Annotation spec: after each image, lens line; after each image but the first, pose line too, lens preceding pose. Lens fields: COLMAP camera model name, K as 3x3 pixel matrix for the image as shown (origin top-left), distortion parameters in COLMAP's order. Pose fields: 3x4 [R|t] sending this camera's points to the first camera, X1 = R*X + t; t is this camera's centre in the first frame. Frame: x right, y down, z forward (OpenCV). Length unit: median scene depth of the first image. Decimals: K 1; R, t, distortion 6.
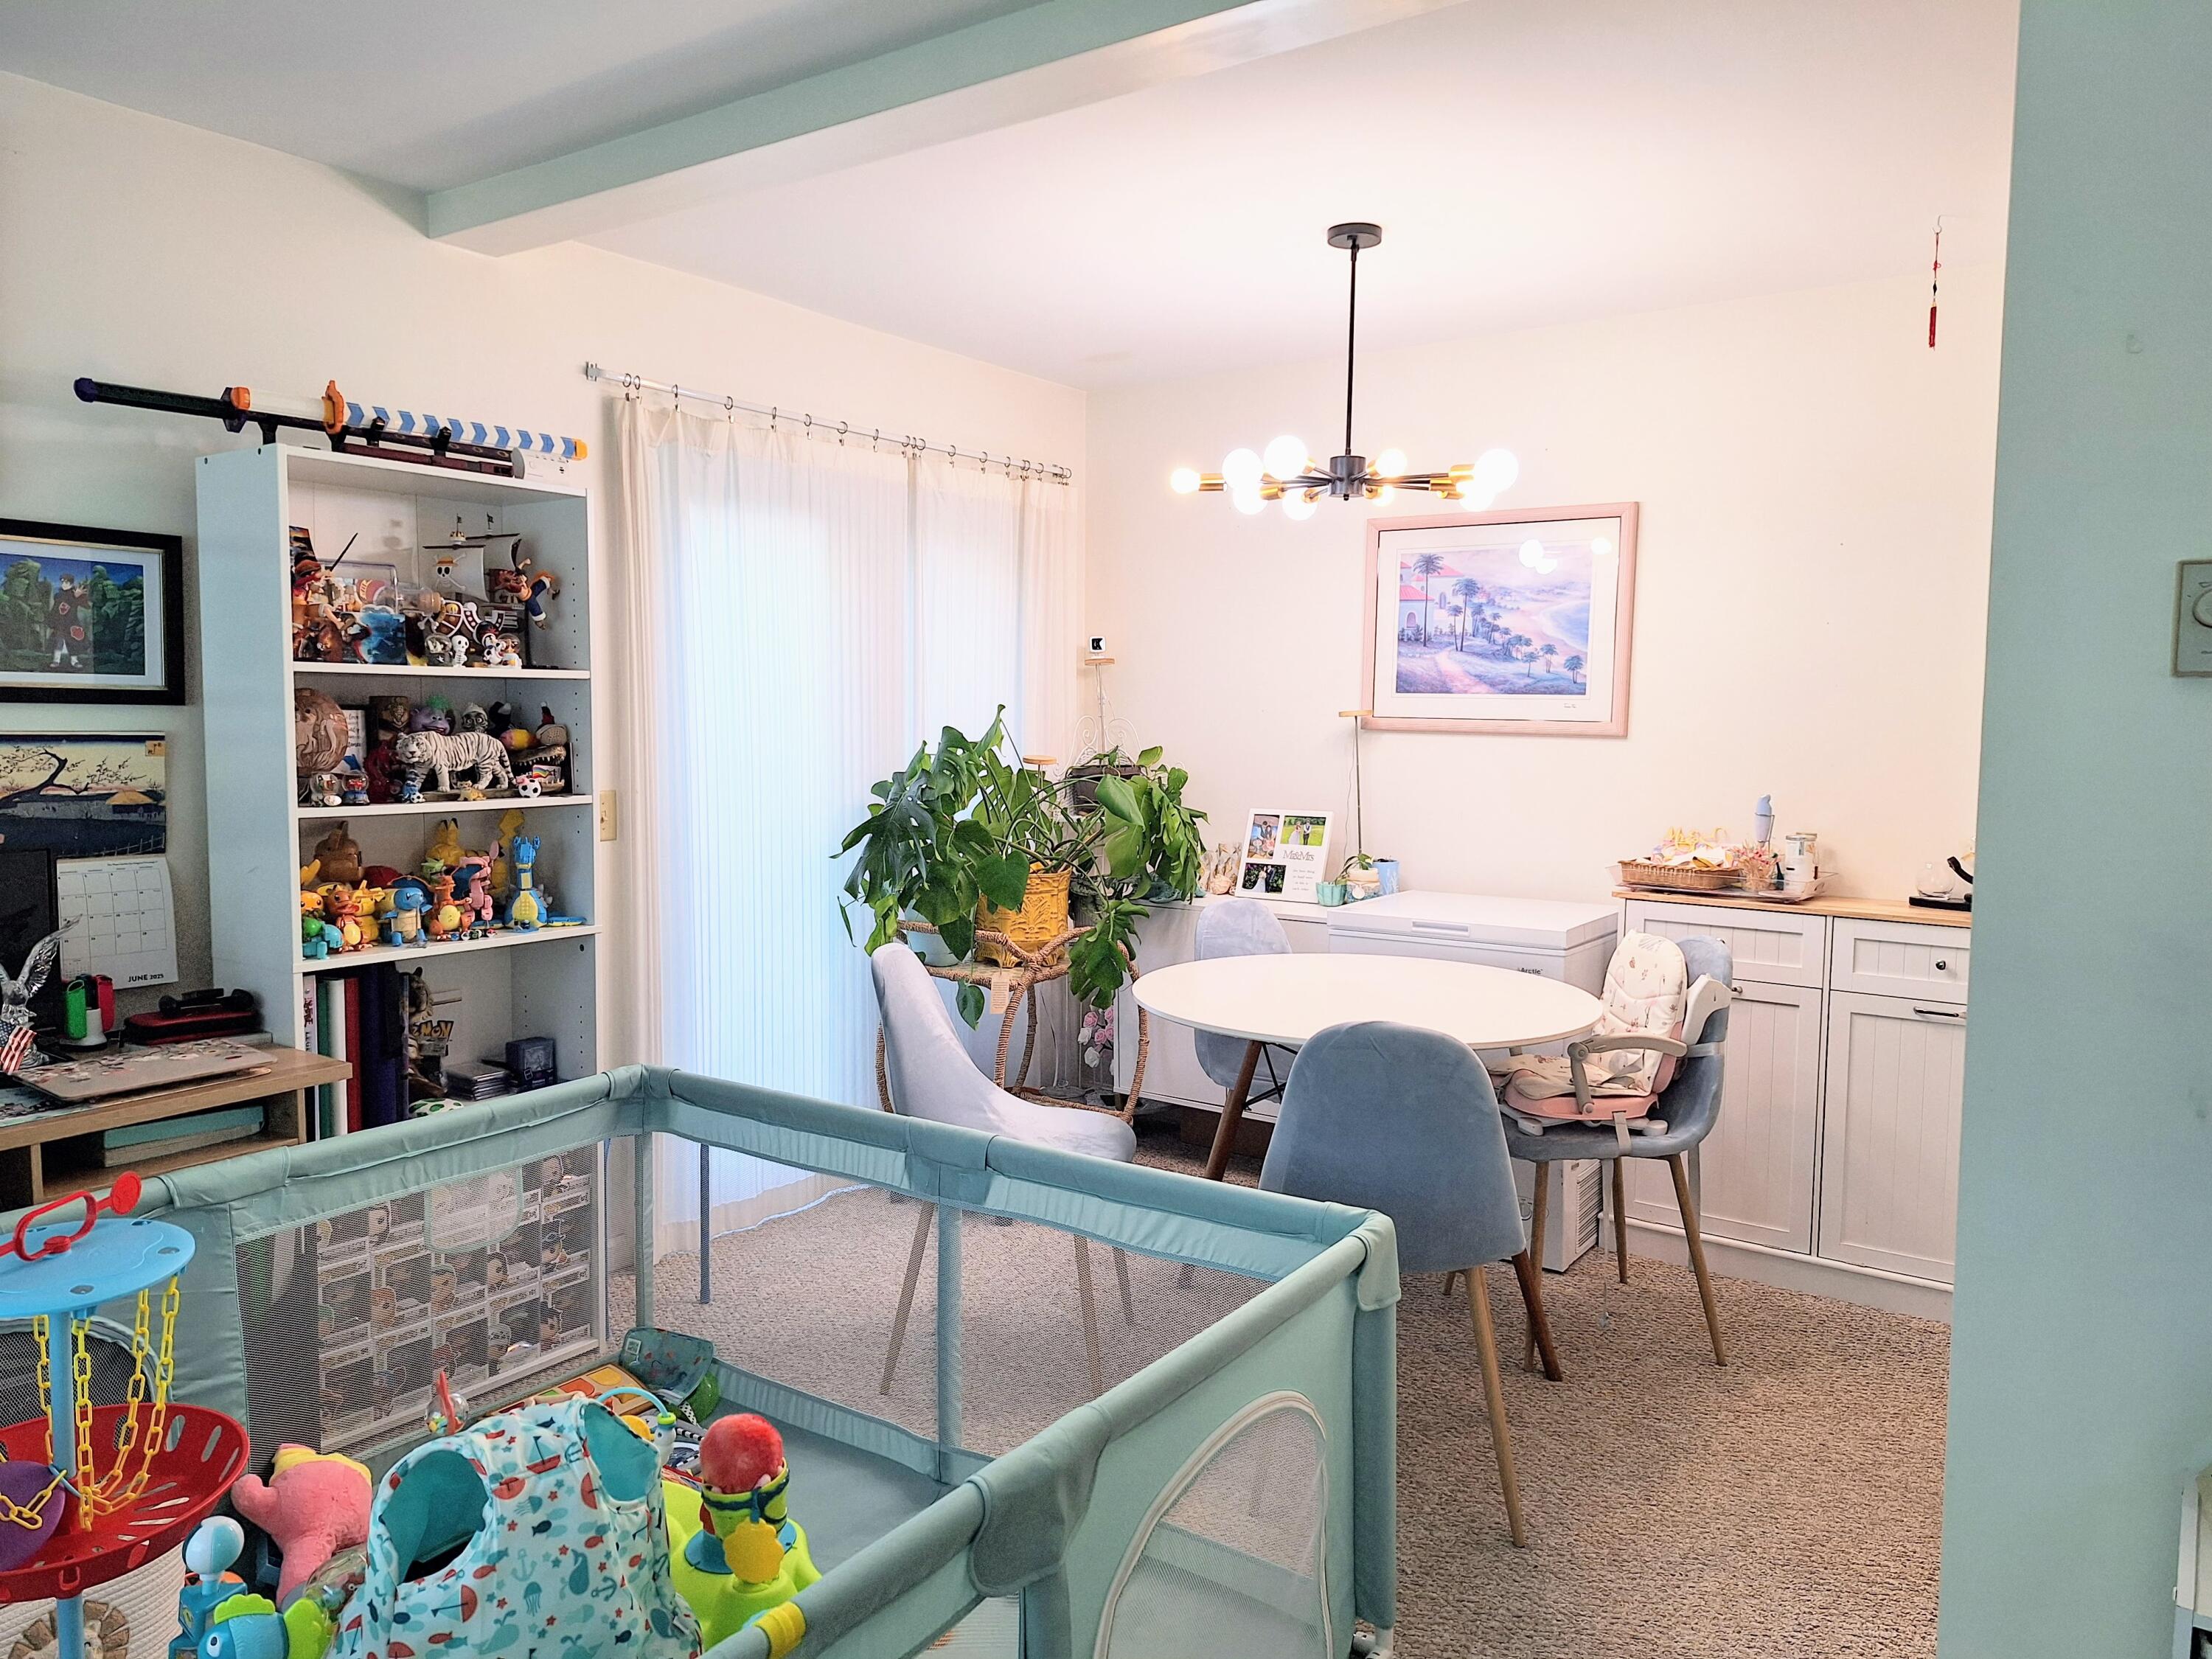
lens RADIAL K [[1512.1, 0, 1111.4], [0, 1512.1, 818.9], [0, 0, 1]] dist [0.074808, -0.100621]
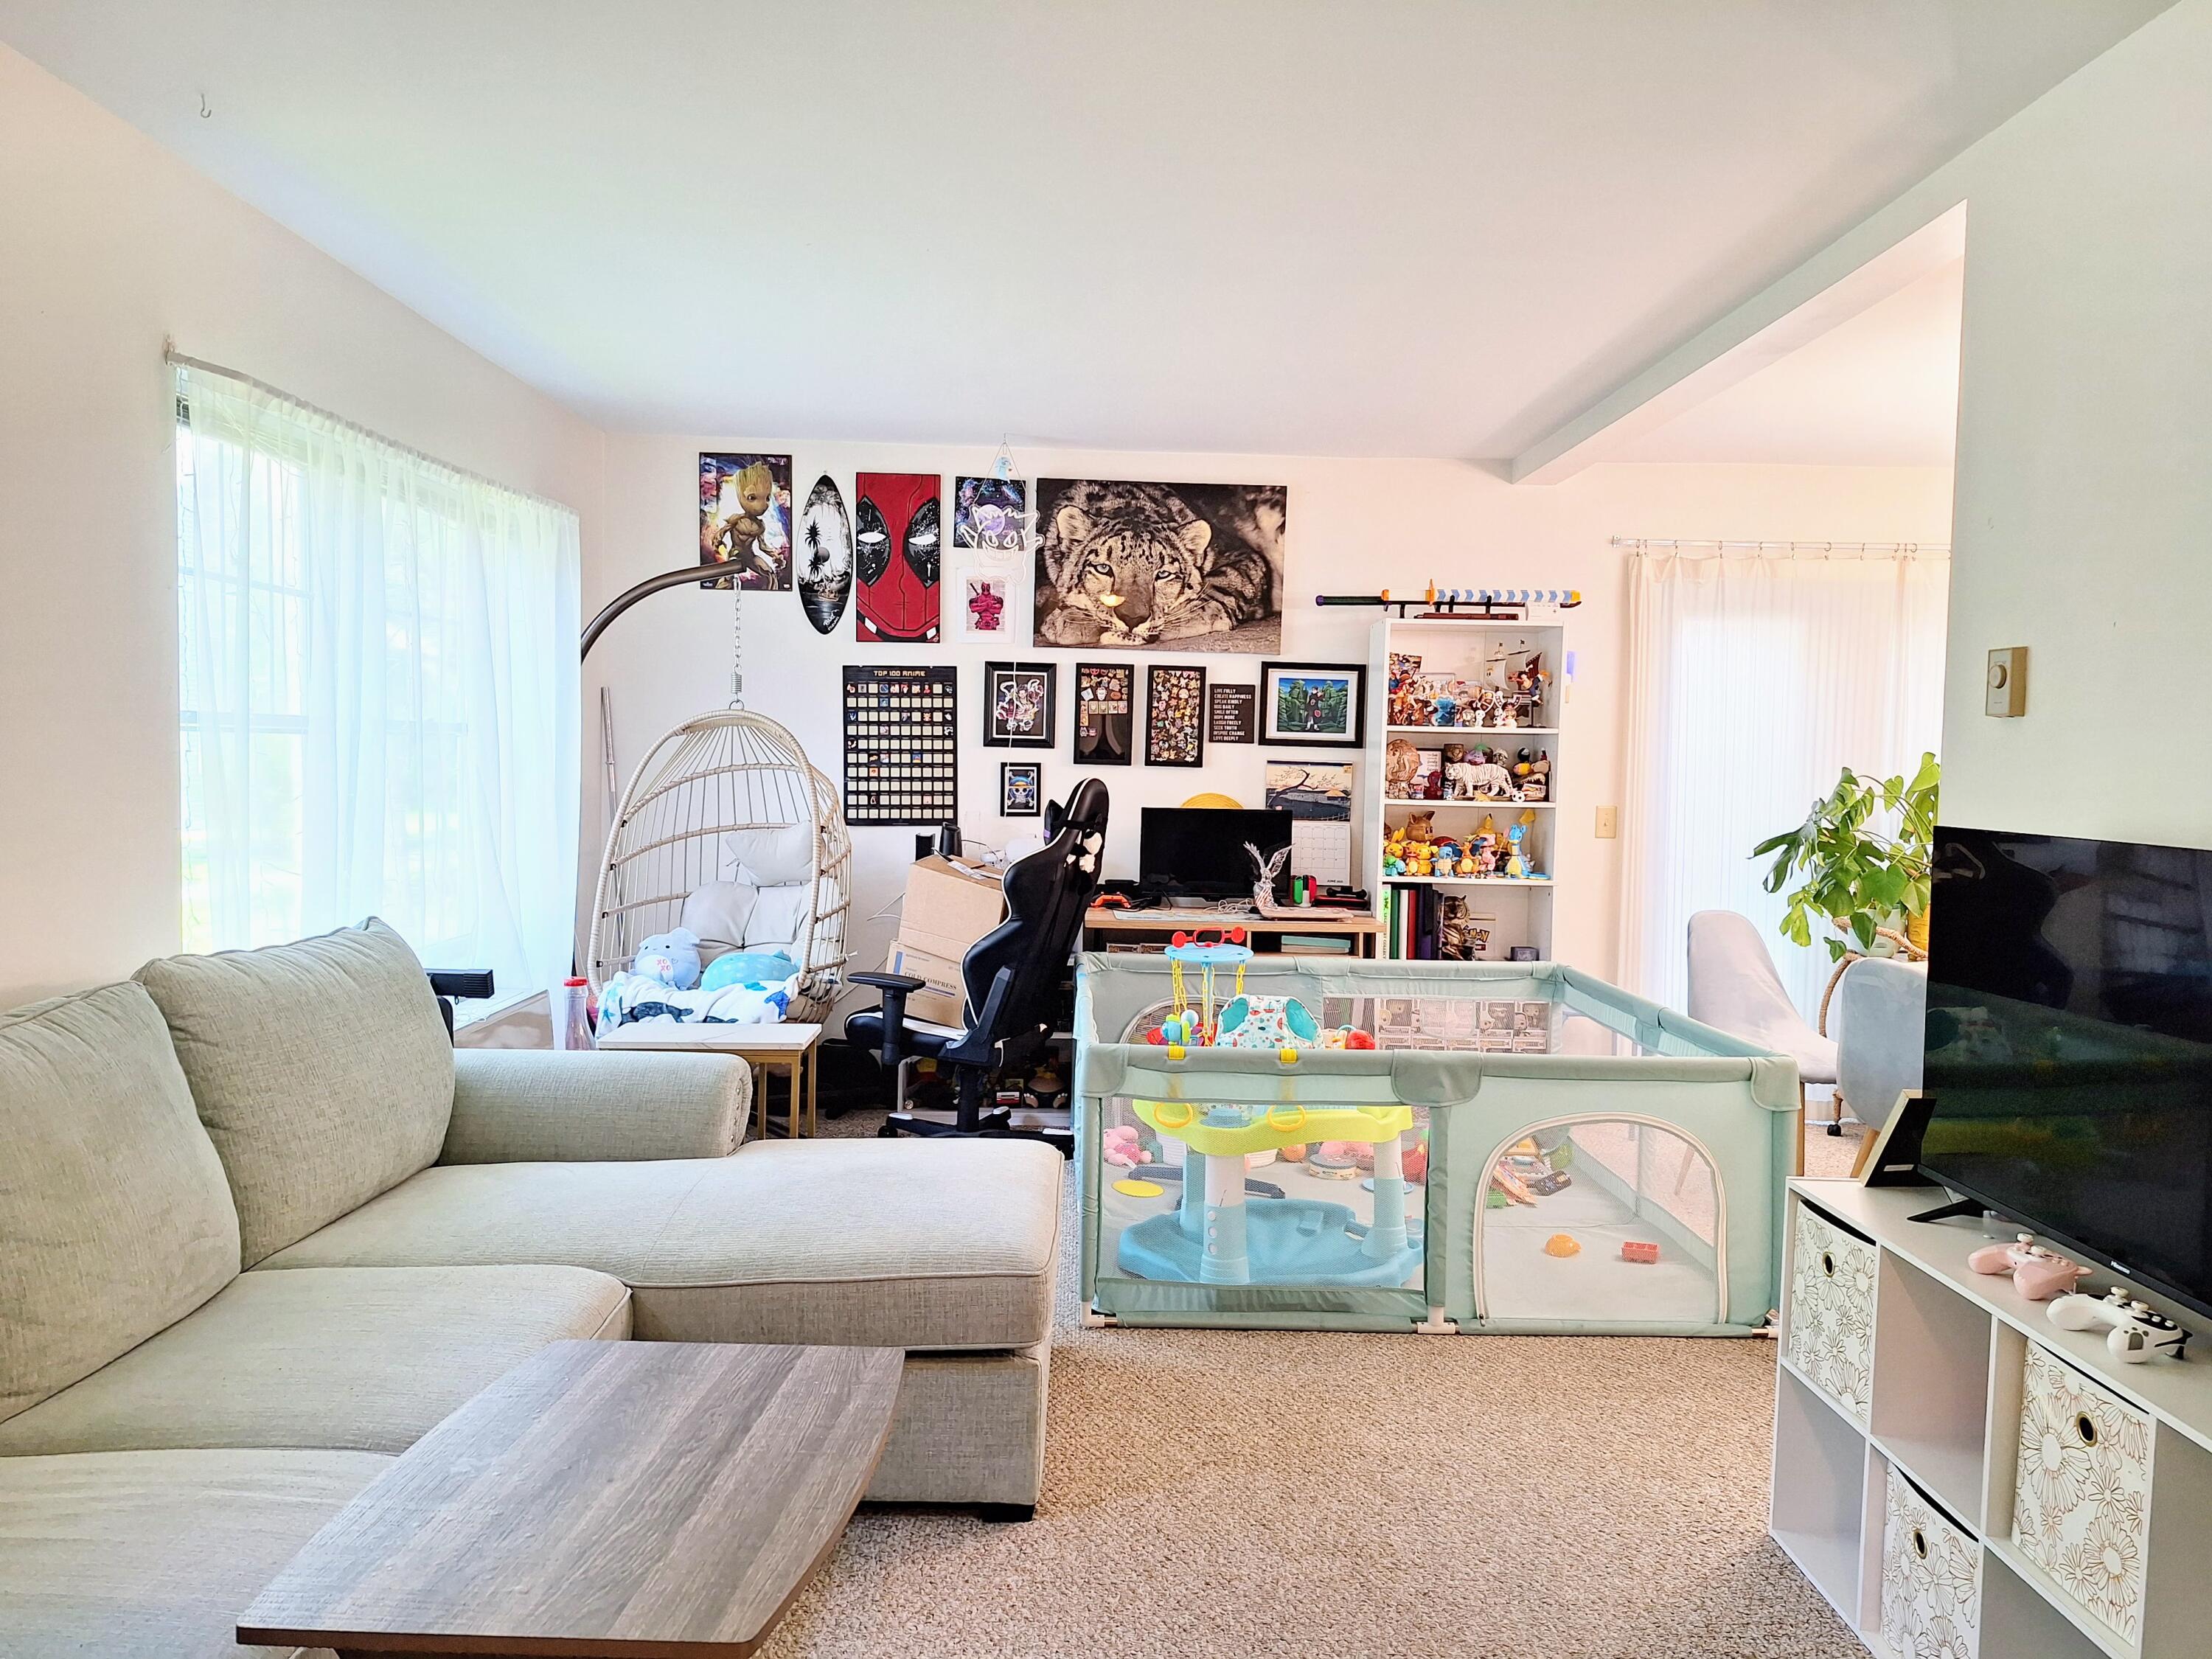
lens RADIAL K [[1512.1, 0, 1111.4], [0, 1512.1, 818.9], [0, 0, 1]] dist [0.074808, -0.100621]
pose [[0.585819, 0.038315, -0.809536, 0.617363], [-0.073476, 0.997279, -0.005970, 0.040923], [0.807104, 0.062978, 0.587040, -0.320250]]
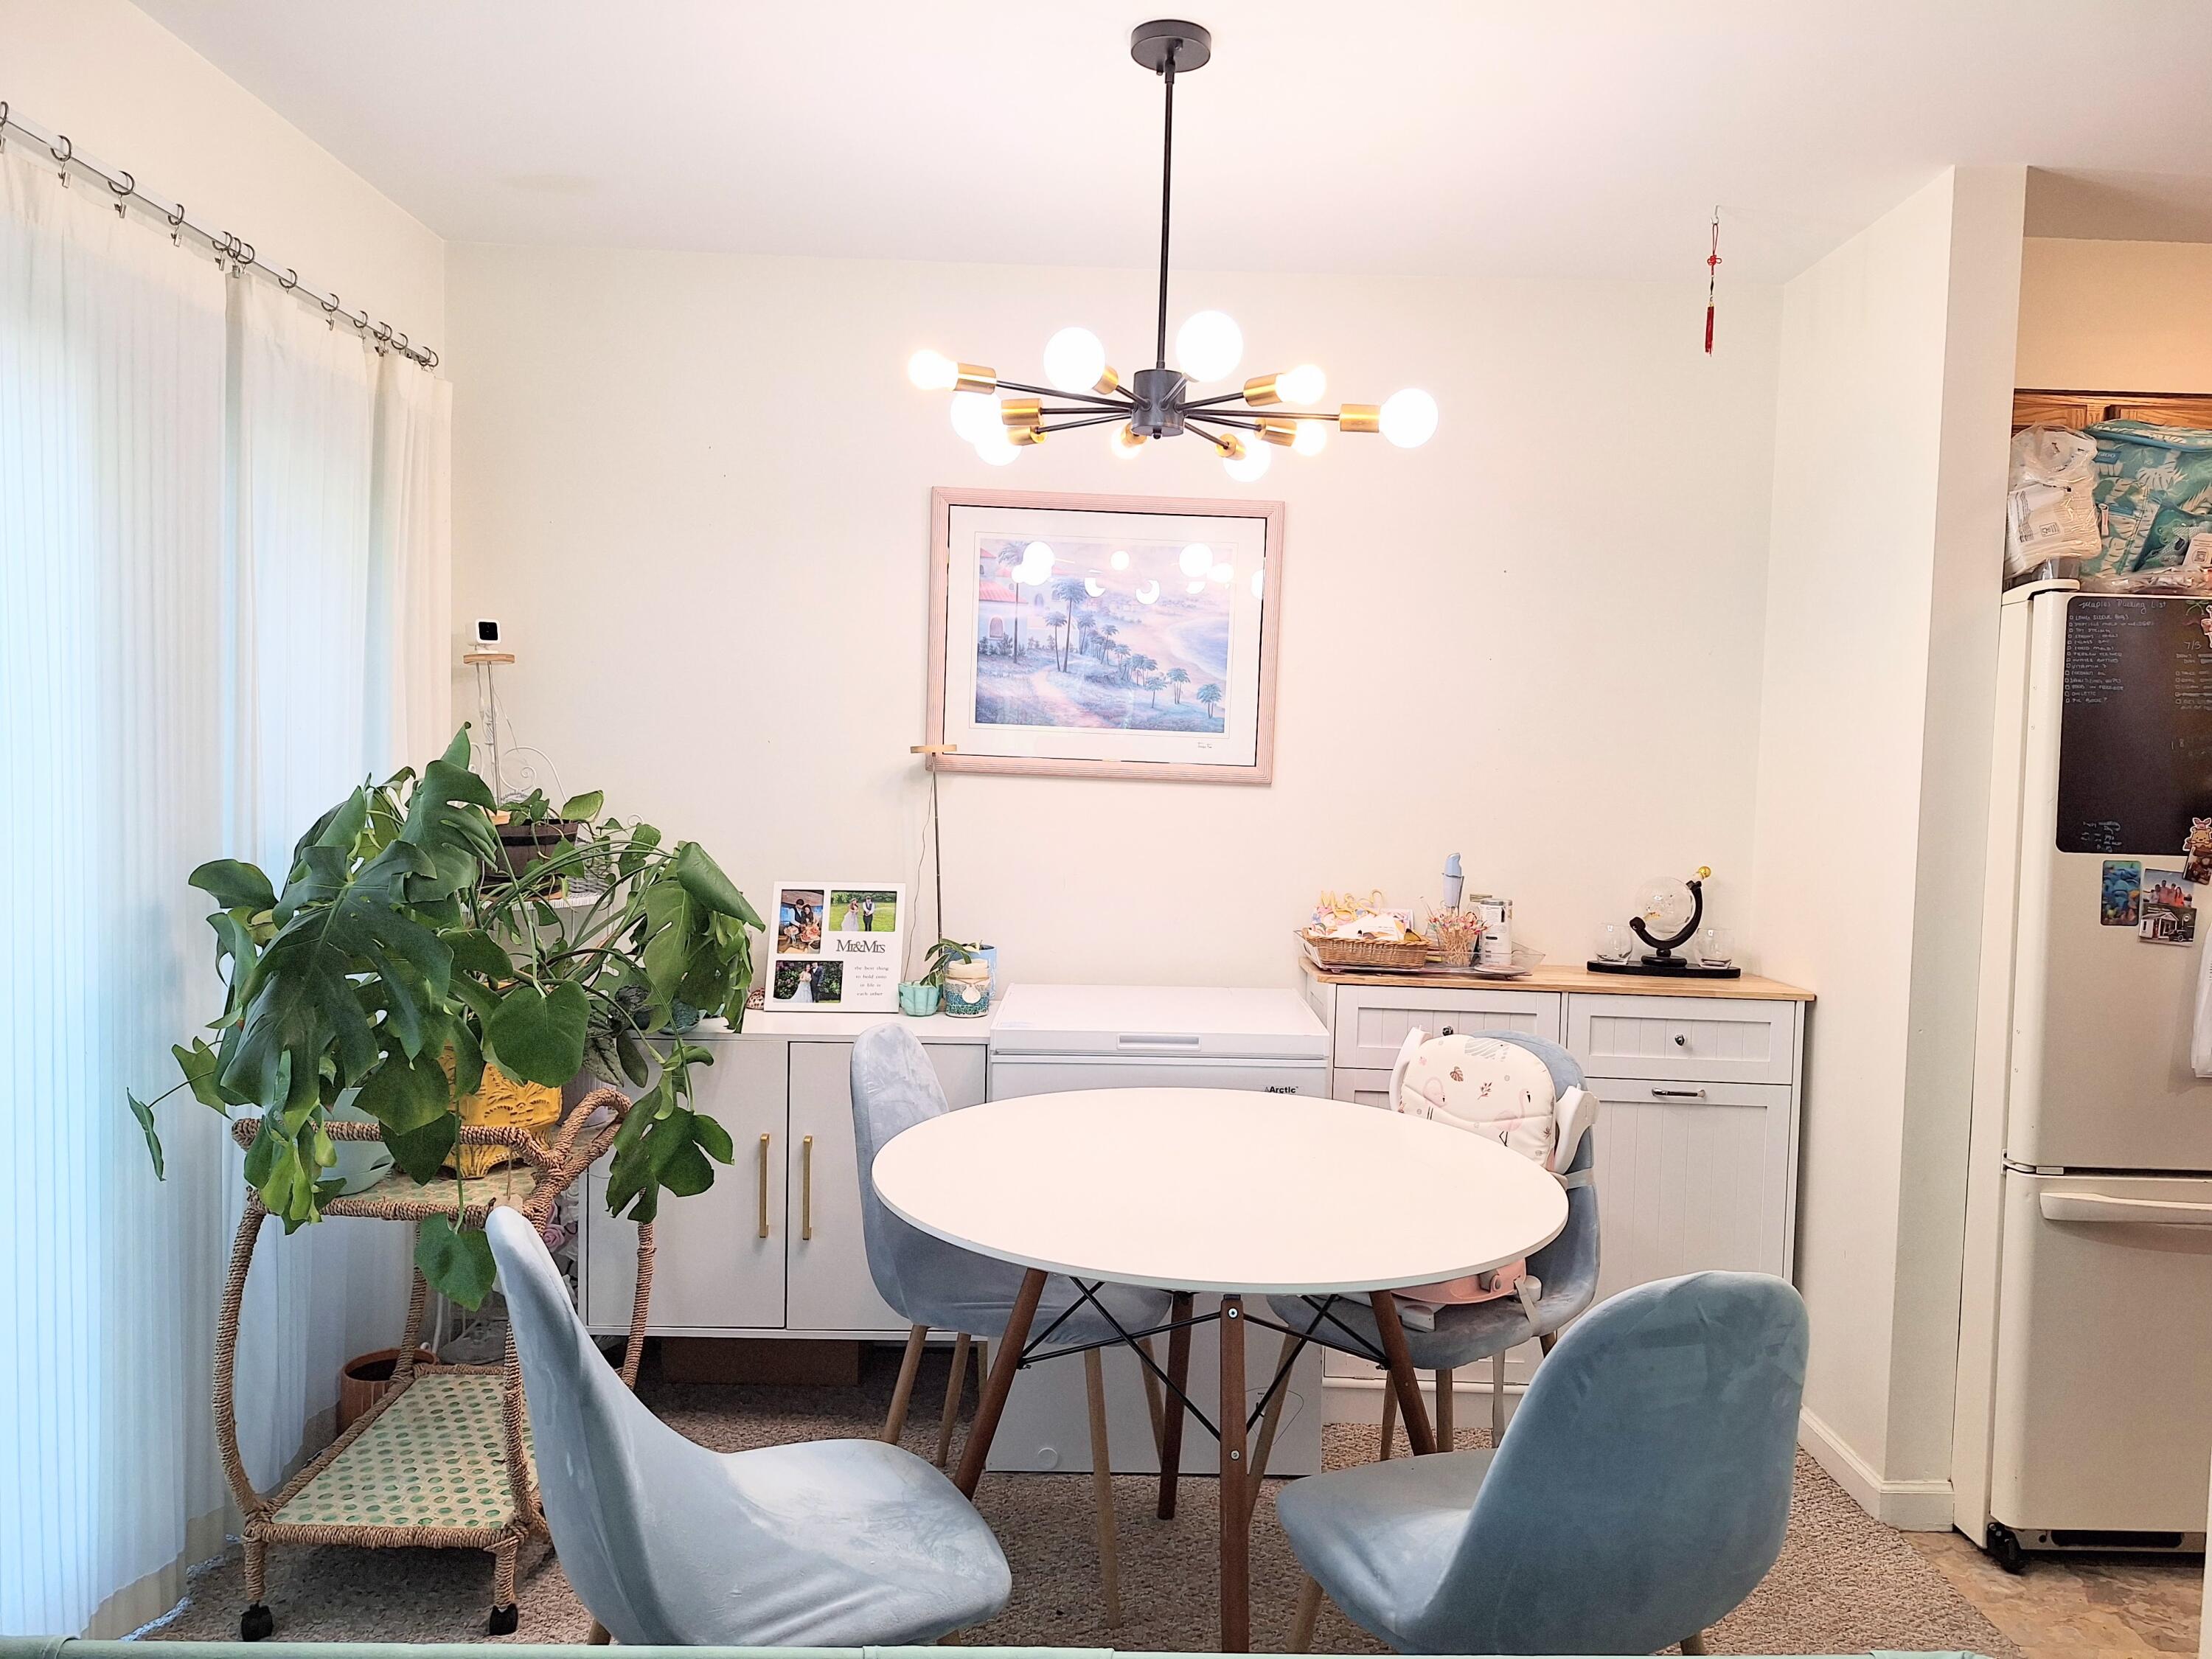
lens RADIAL K [[1512.1, 0, 1111.4], [0, 1512.1, 818.9], [0, 0, 1]] dist [0.074808, -0.100621]
pose [[0.804093, -0.006887, 0.594463, -0.242336], [0.021001, 0.999638, -0.016825, -0.025218], [-0.594132, 0.026013, 0.803947, 0.422903]]
